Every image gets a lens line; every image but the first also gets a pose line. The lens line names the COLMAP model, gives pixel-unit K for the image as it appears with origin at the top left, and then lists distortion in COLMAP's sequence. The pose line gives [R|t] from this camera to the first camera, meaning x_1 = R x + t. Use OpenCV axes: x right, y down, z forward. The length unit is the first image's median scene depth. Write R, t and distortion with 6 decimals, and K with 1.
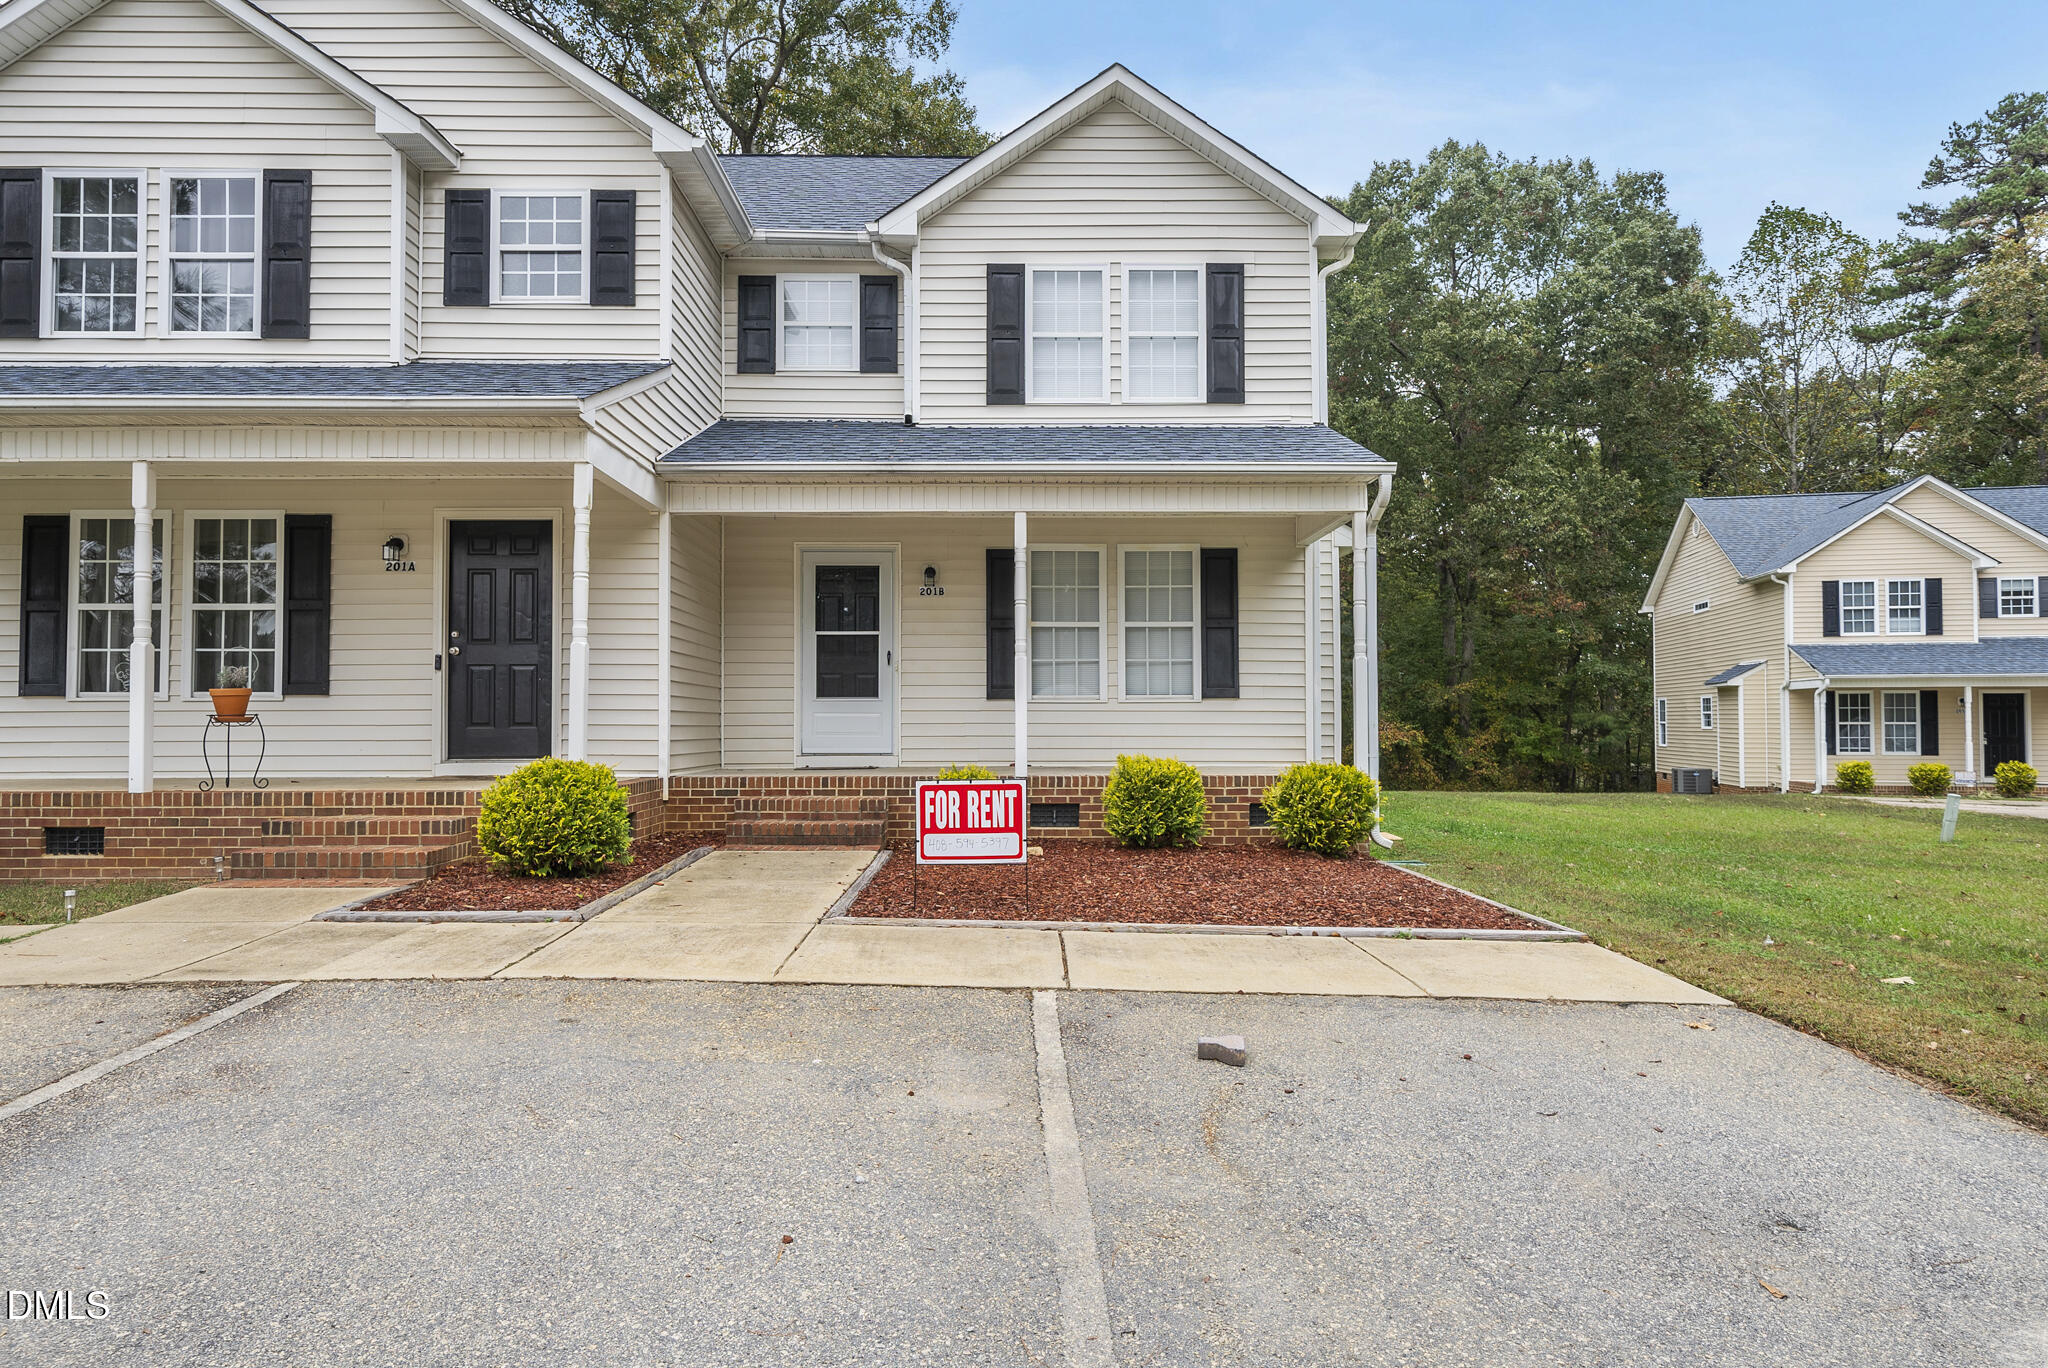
lens RADIAL K [[1124.1, 0, 1022.8], [0, 1124.1, 682.6], [0, 0, 1]] dist [-0.002580, 0.004540]
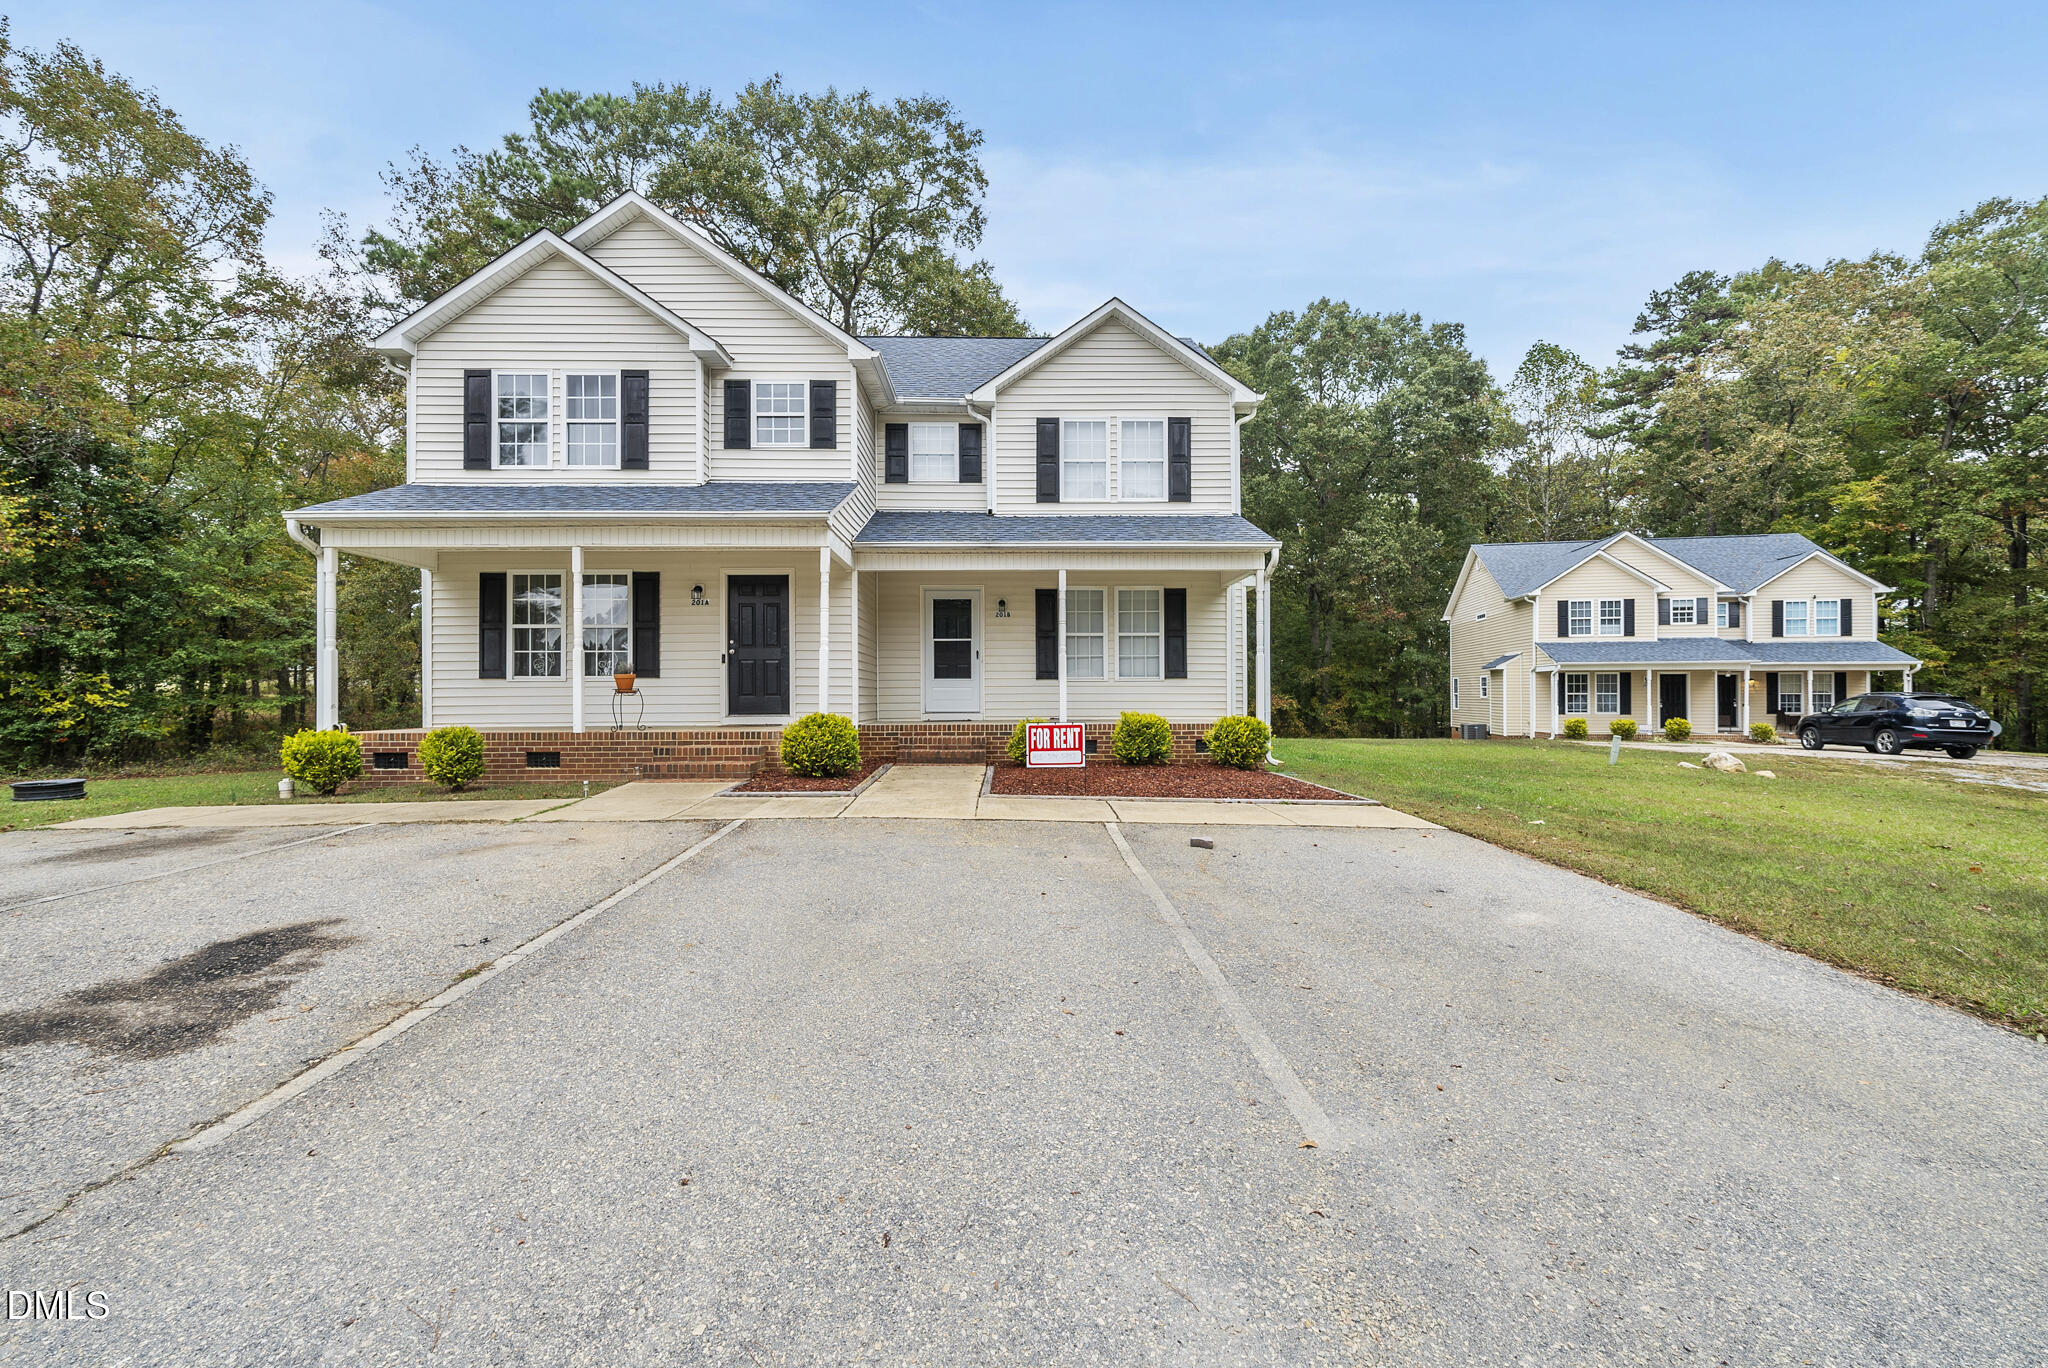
lens RADIAL K [[825.9, 0, 1011.3], [0, 825.9, 683.6], [0, 0, 1]] dist [-0.003432, -0.000497]
pose [[0.999965, -0.002110, 0.008043, -0.079568], [0.001945, 0.999789, 0.020441, -0.004016], [-0.008084, -0.020425, 0.999759, -0.228027]]
